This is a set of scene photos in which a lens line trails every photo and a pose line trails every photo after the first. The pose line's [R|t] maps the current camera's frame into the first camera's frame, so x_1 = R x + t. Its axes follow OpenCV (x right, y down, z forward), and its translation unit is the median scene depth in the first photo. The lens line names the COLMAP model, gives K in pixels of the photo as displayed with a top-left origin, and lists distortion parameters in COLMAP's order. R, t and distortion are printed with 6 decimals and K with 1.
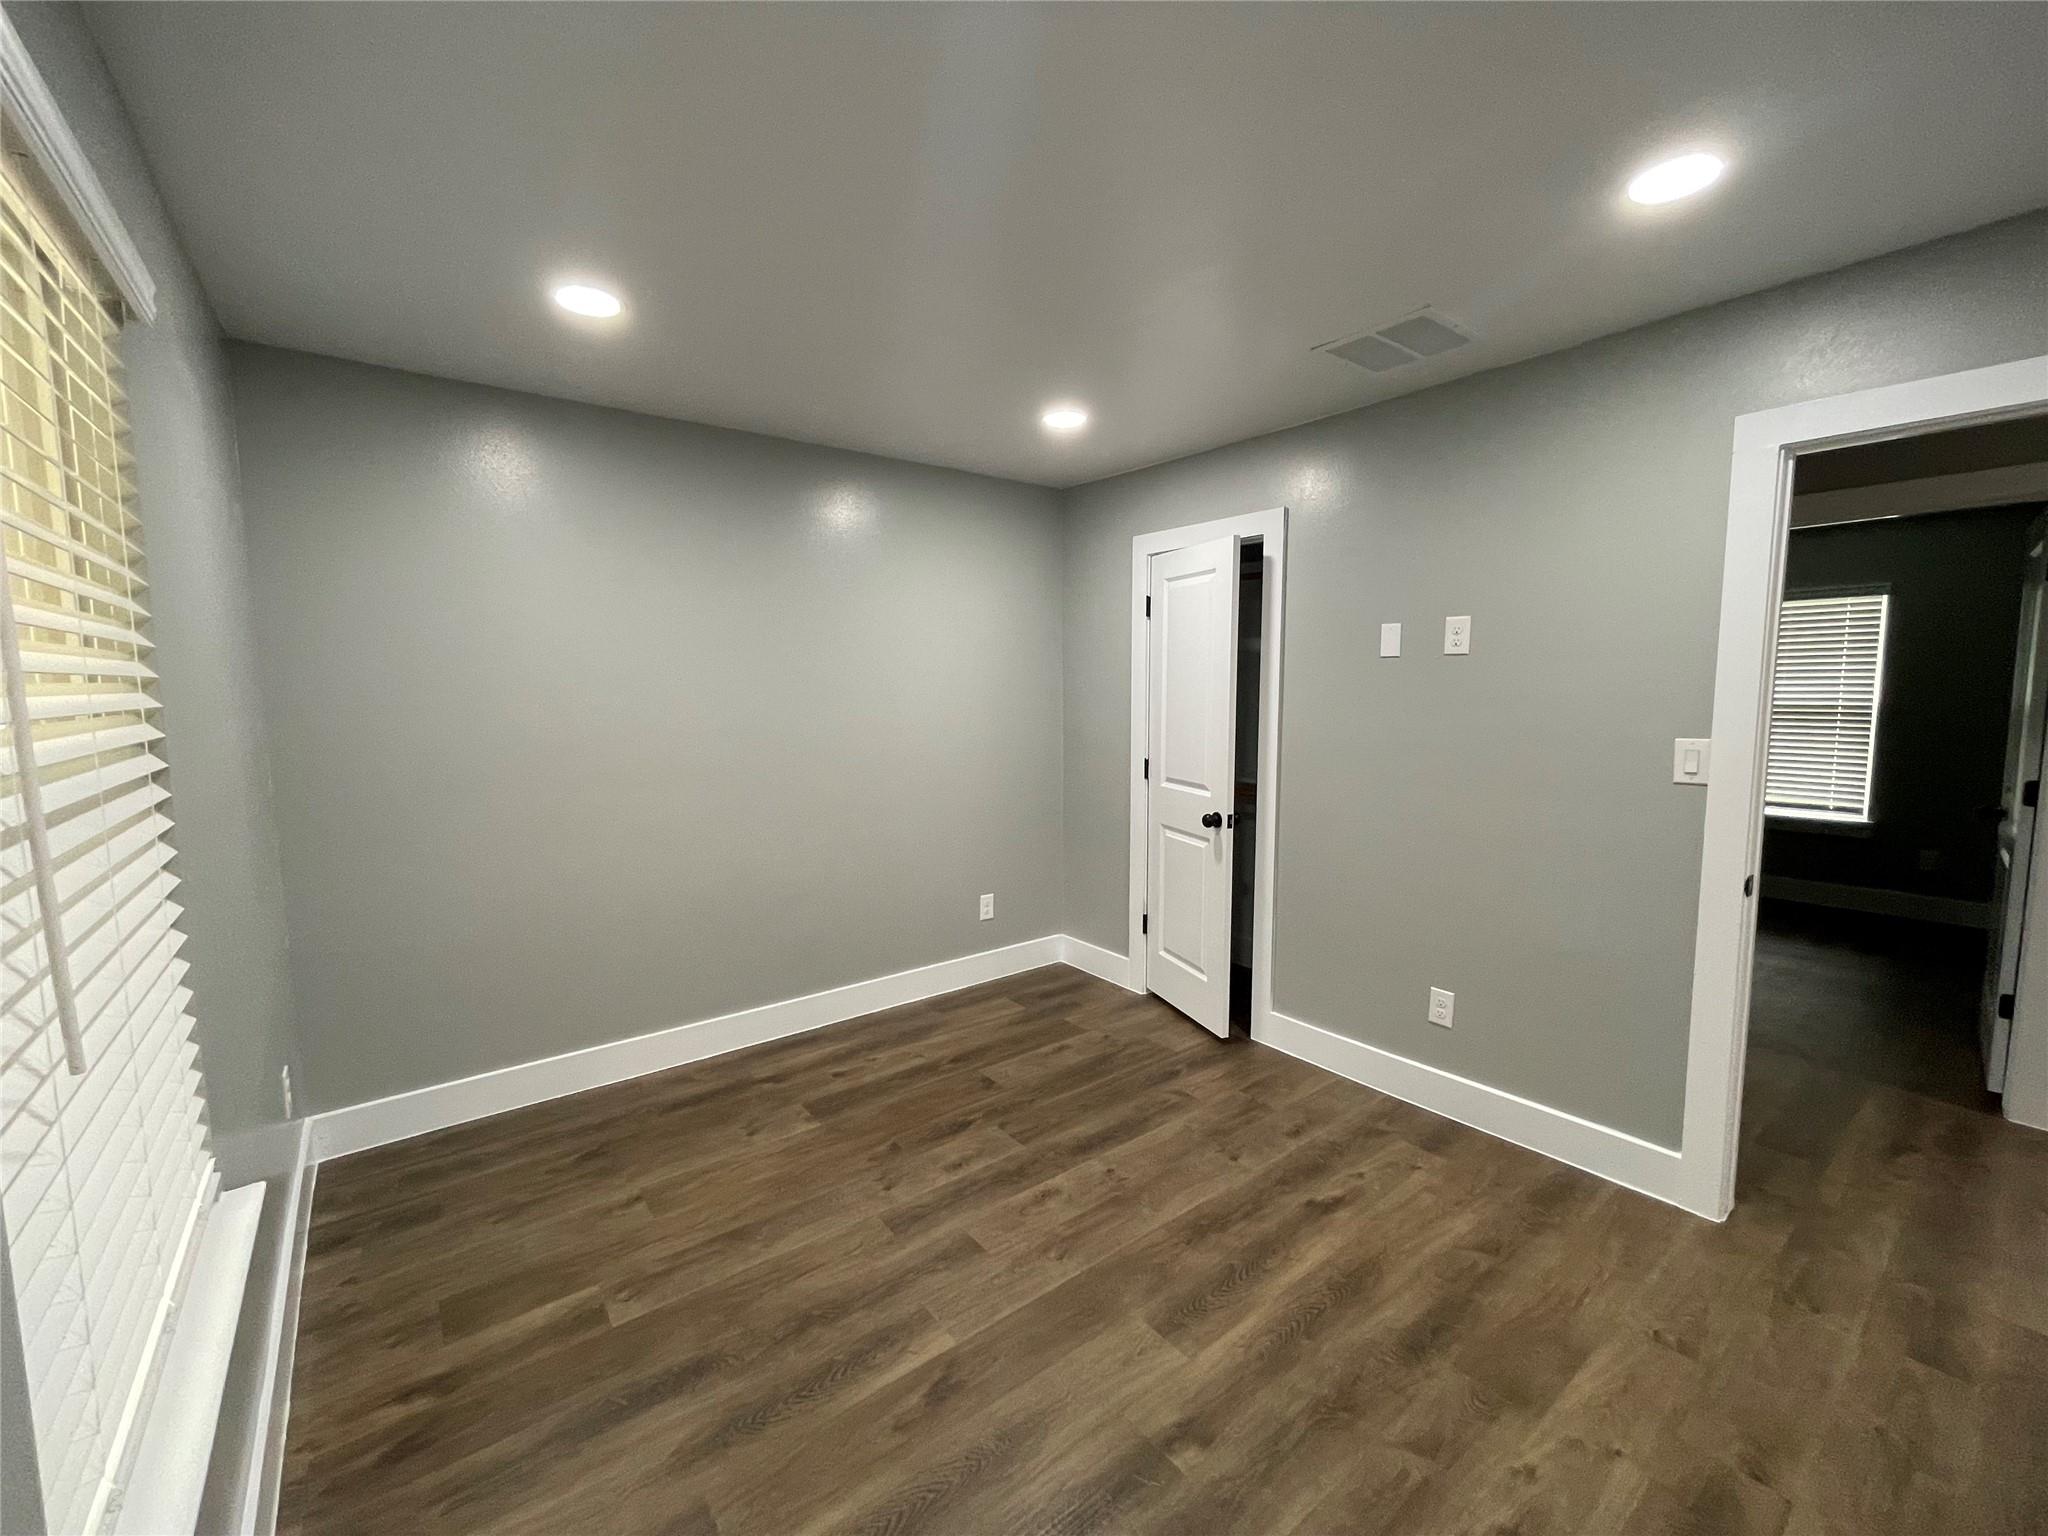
lens RADIAL K [[839.2, 0, 1024.0], [0, 839.2, 768.0], [0, 0, 1]] dist [-0.001555, 0.011717]
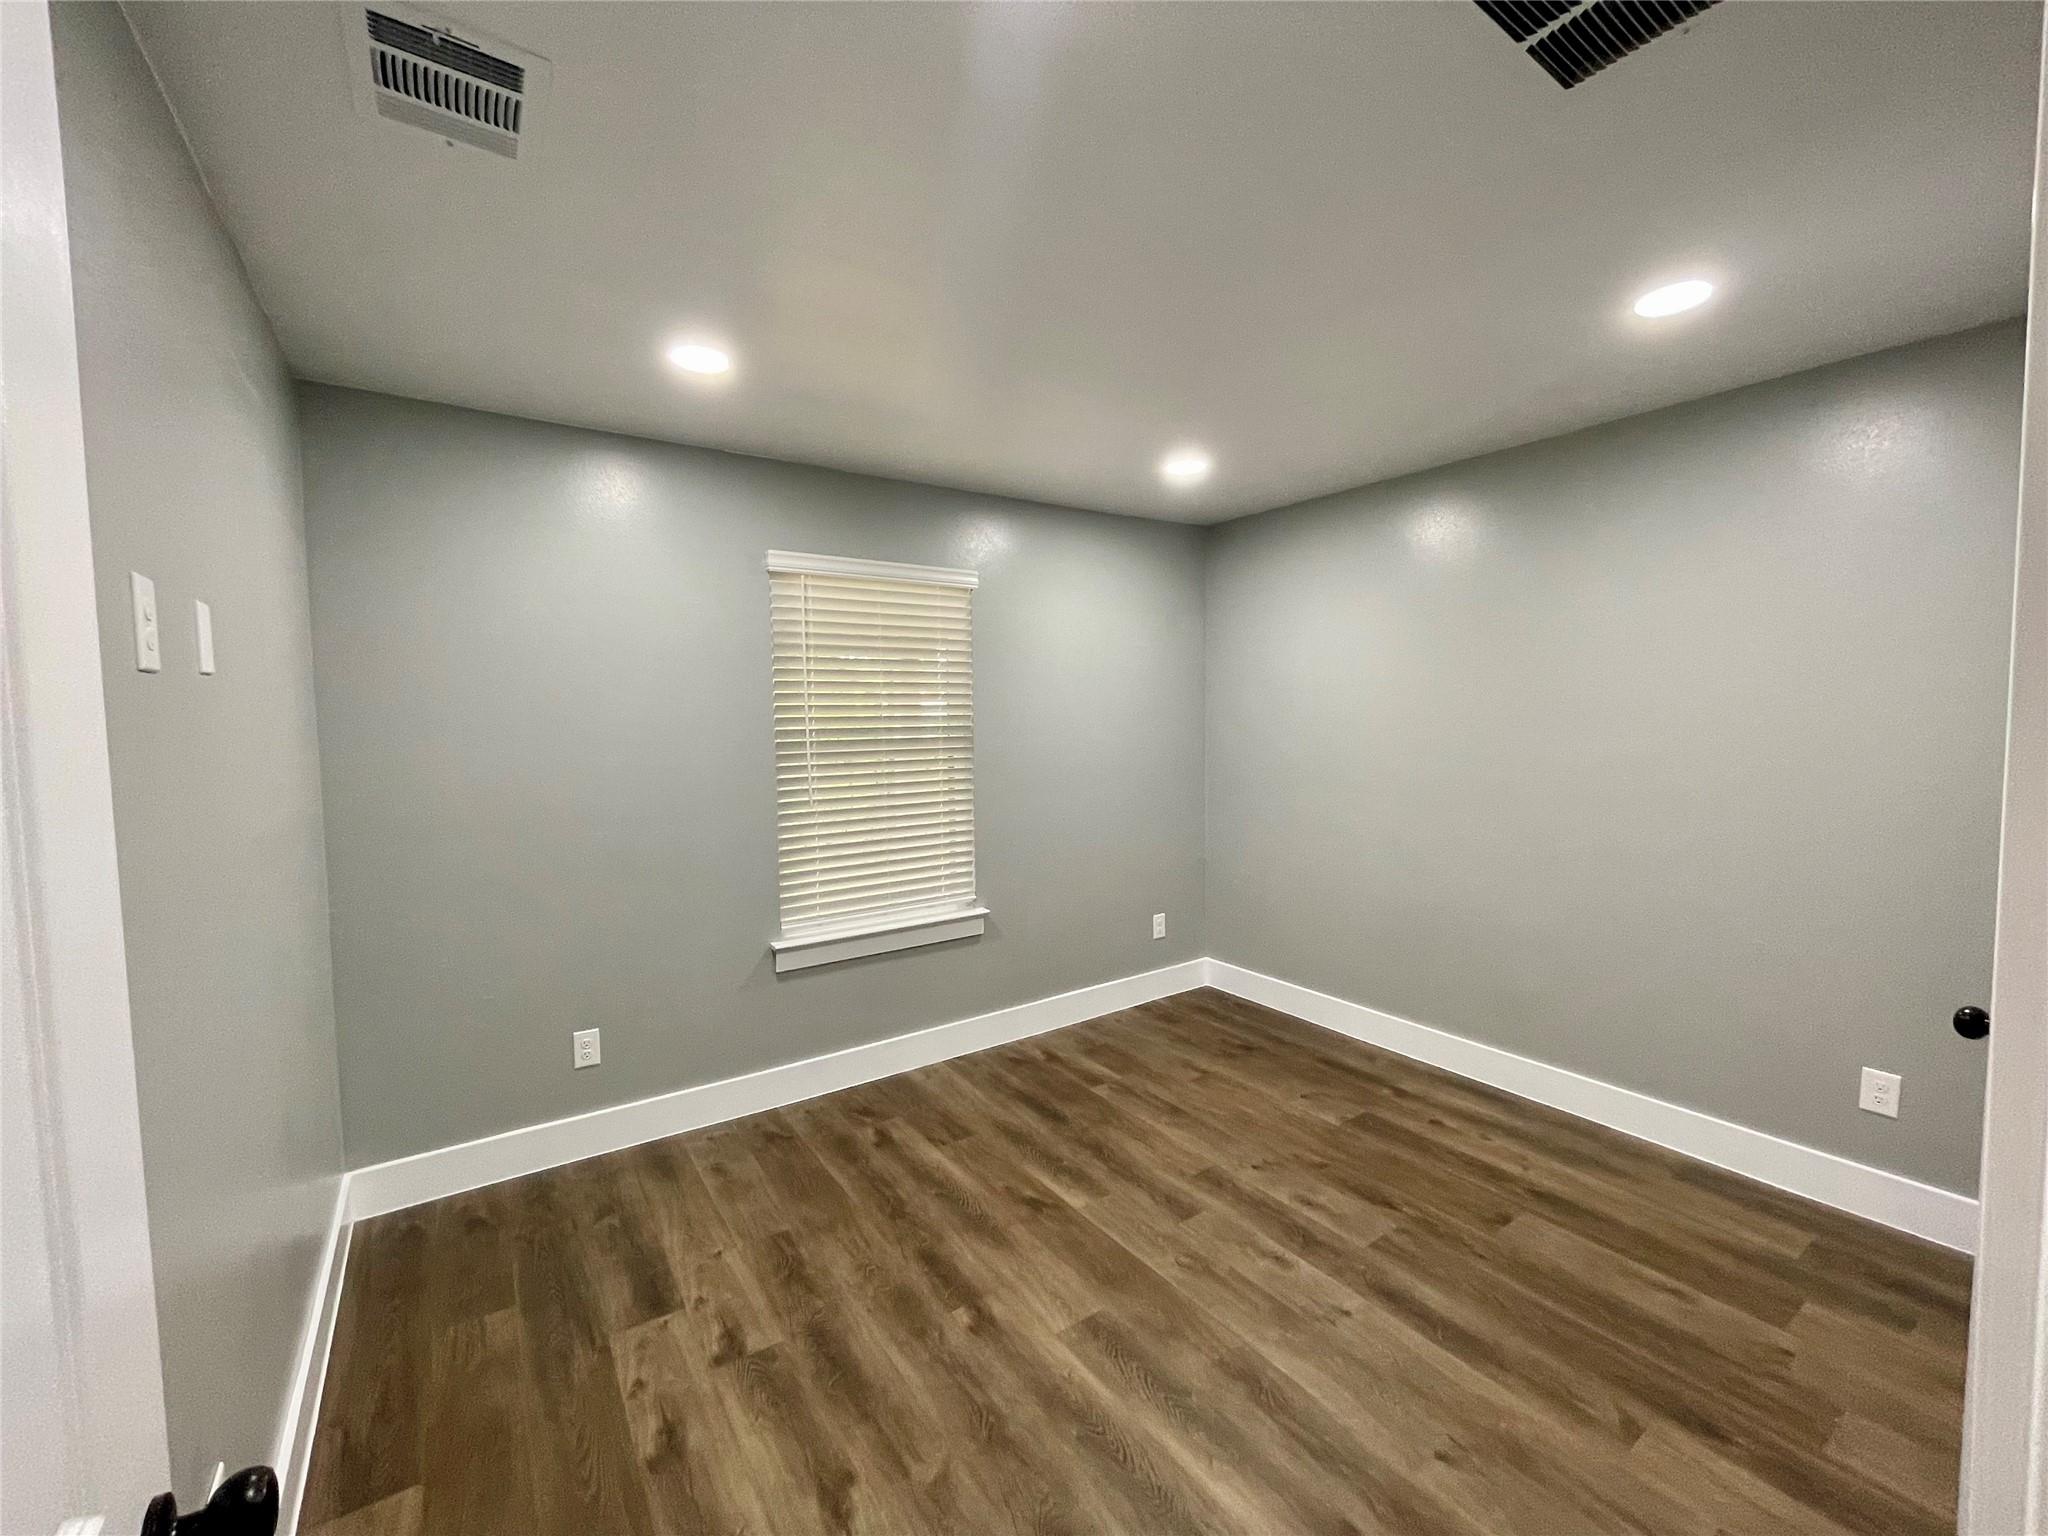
lens RADIAL K [[839.2, 0, 1024.0], [0, 839.2, 768.0], [0, 0, 1]] dist [-0.001555, 0.011717]
pose [[-0.061228, 0.067705, -0.995825, 0.931747], [-0.088063, 0.993440, 0.072957, -0.074875], [0.994231, 0.092163, -0.054864, 0.720218]]
